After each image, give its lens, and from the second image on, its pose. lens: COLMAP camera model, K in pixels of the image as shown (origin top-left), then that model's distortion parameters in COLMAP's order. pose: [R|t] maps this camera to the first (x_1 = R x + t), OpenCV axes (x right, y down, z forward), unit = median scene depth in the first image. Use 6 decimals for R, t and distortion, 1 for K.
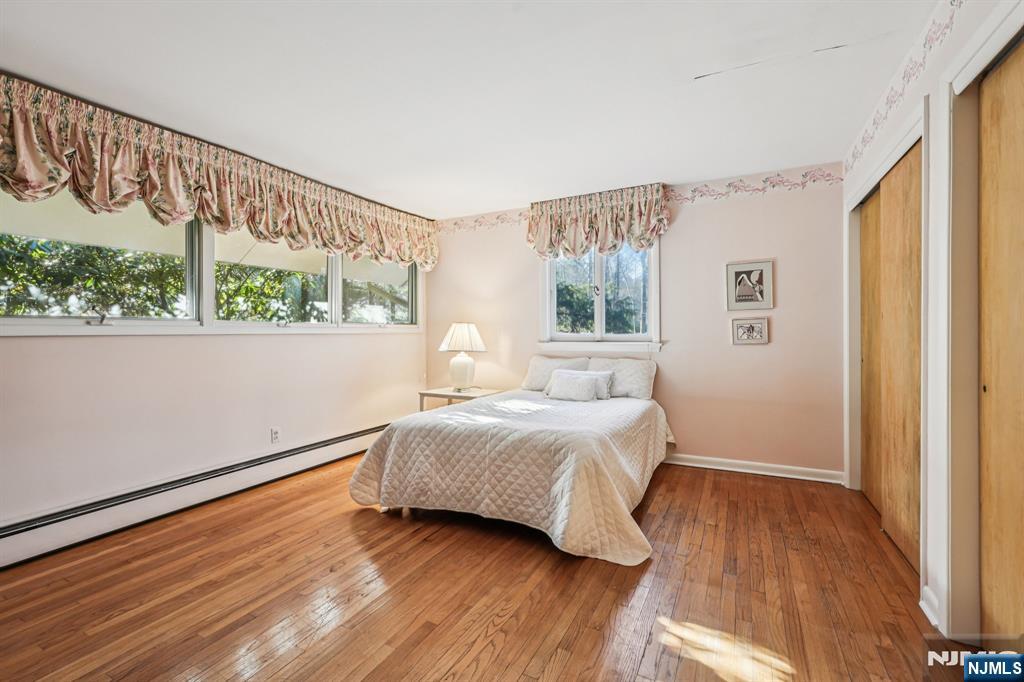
lens RADIAL K [[455.6, 0, 514.3], [0, 455.6, 341.4], [0, 0, 1]] dist [-0.016982, 0.006520]
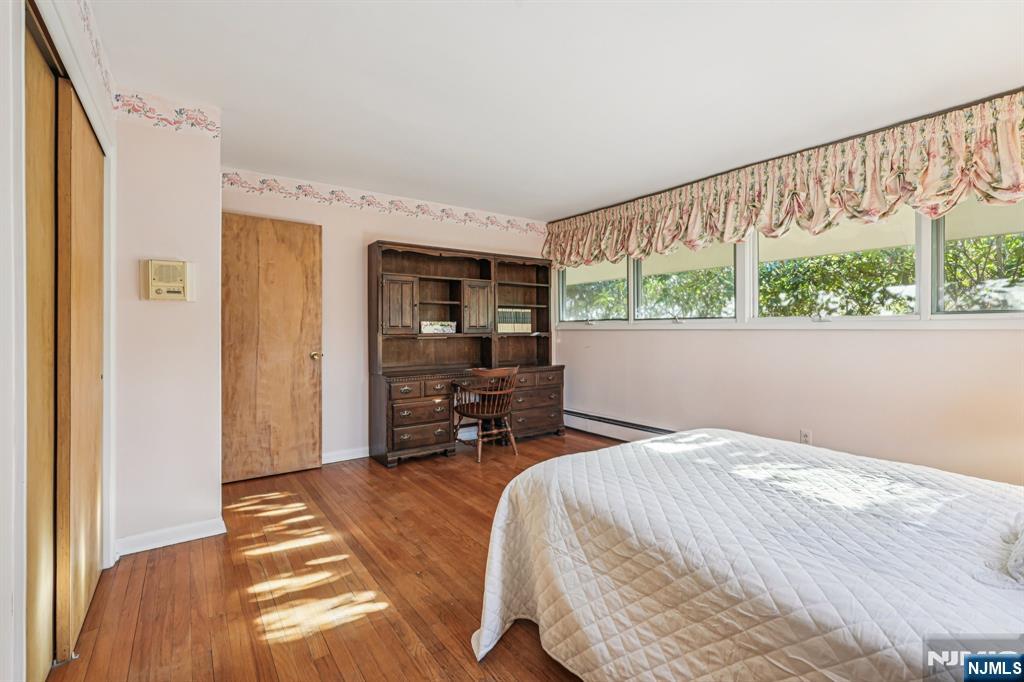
lens RADIAL K [[455.6, 0, 511.2], [0, 455.6, 330.8], [0, 0, 1]] dist [-0.016982, 0.006520]
pose [[-0.447082, 0.011553, -0.894418, 0.561782], [-0.008993, 0.999808, 0.017410, -0.023513], [0.894448, 0.015827, -0.446892, 0.856510]]
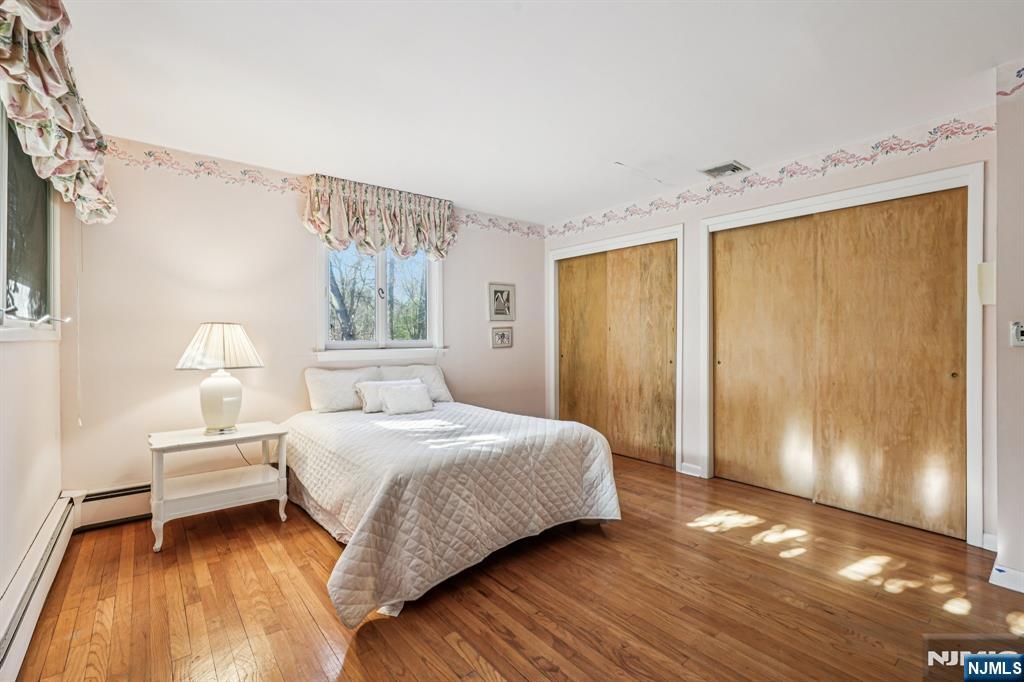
lens RADIAL K [[455.6, 0, 516.7], [0, 455.6, 337.2], [0, 0, 1]] dist [-0.016982, 0.006520]
pose [[0.388892, 0.003304, 0.921278, -0.656384], [0.019150, 0.999749, -0.011669, -0.007803], [-0.921084, 0.022181, 0.388730, 0.460949]]
